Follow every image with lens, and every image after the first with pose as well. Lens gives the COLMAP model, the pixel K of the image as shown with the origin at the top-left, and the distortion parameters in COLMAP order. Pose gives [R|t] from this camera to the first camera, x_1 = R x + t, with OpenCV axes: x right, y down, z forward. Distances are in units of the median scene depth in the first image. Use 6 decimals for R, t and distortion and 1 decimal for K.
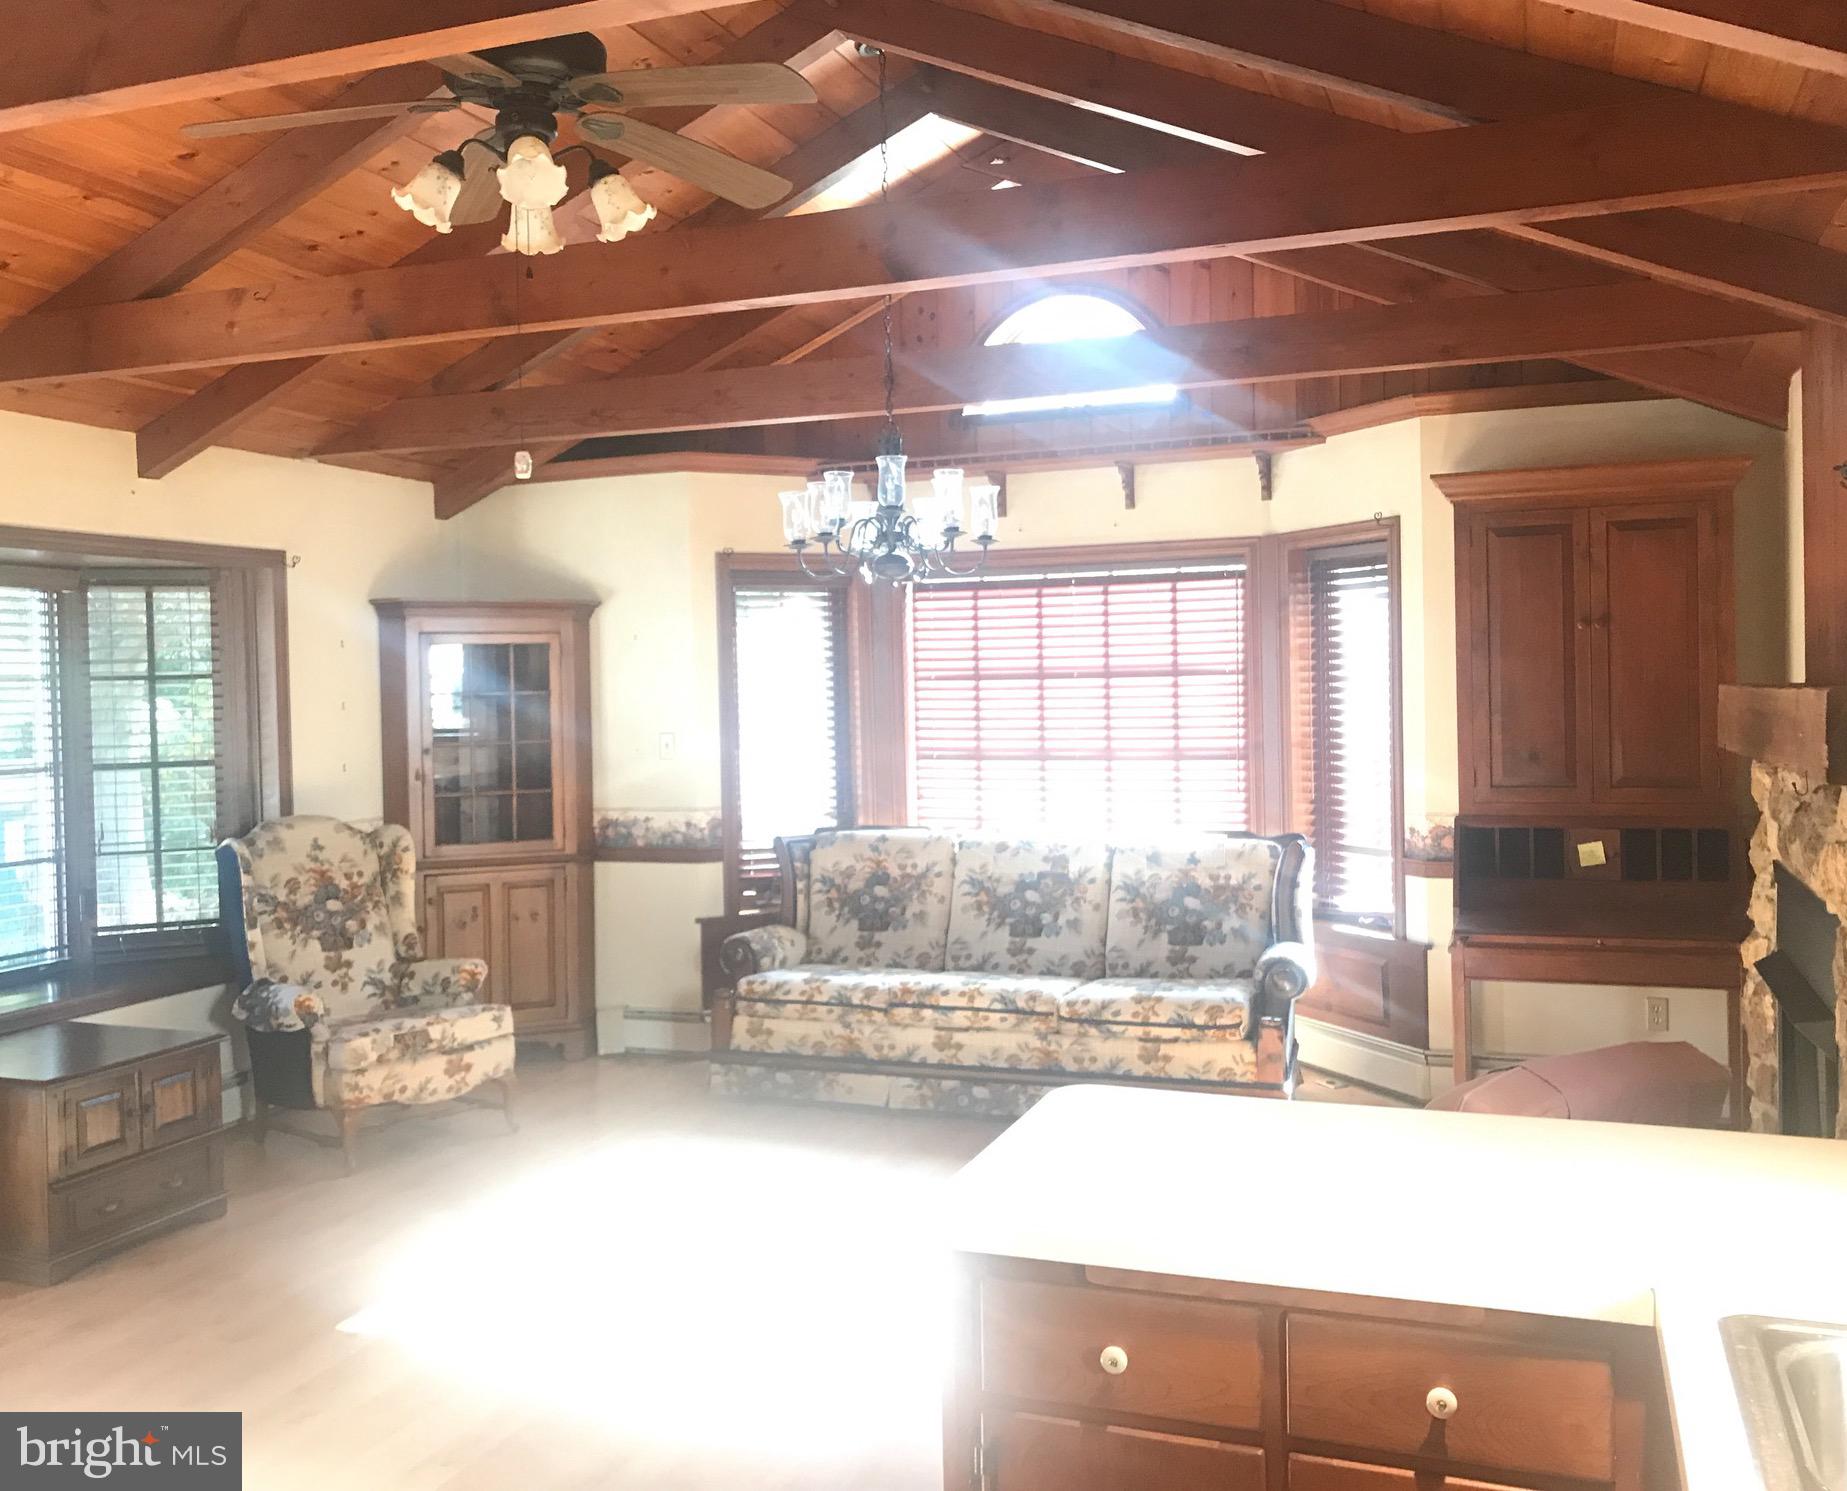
lens RADIAL K [[1621.0, 0, 928.6], [0, 1621.0, 752.3], [0, 0, 1]] dist [0.057772, 0.000375]
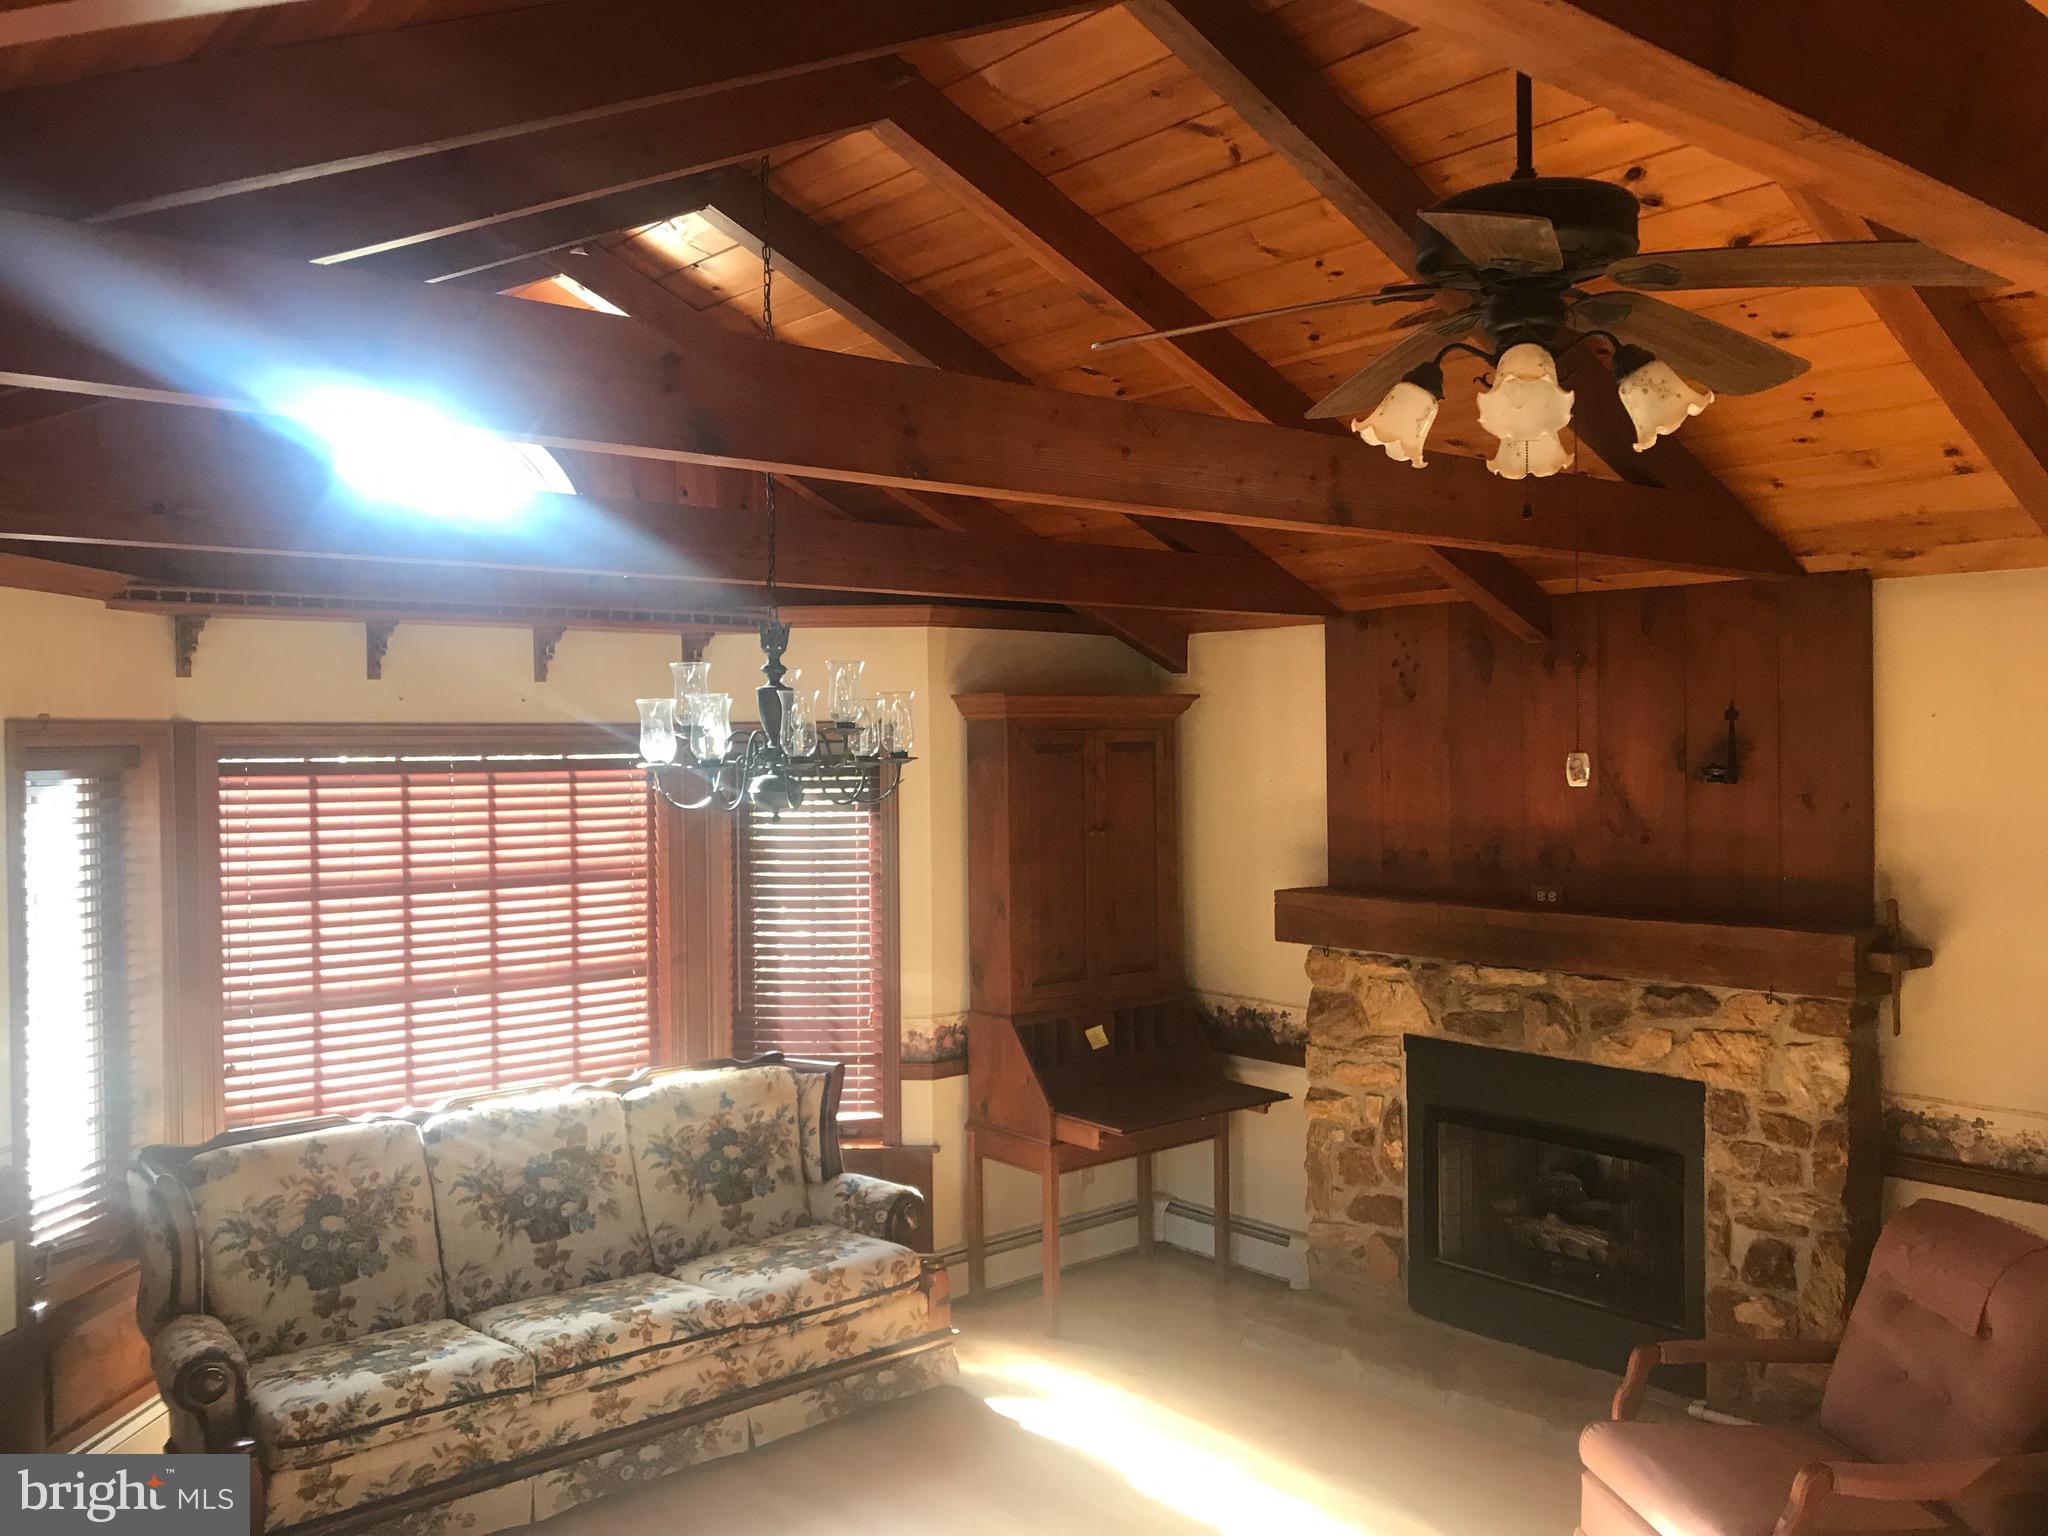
lens RADIAL K [[1686.5, 0, 1025.8], [0, 1686.5, 753.4], [0, 0, 1]] dist [-0.011370, 0.007661]
pose [[0.493254, 0.003341, 0.869879, -0.555374], [0.038191, 0.998945, -0.025493, -0.093106], [-0.869047, 0.045796, 0.492606, 0.415979]]
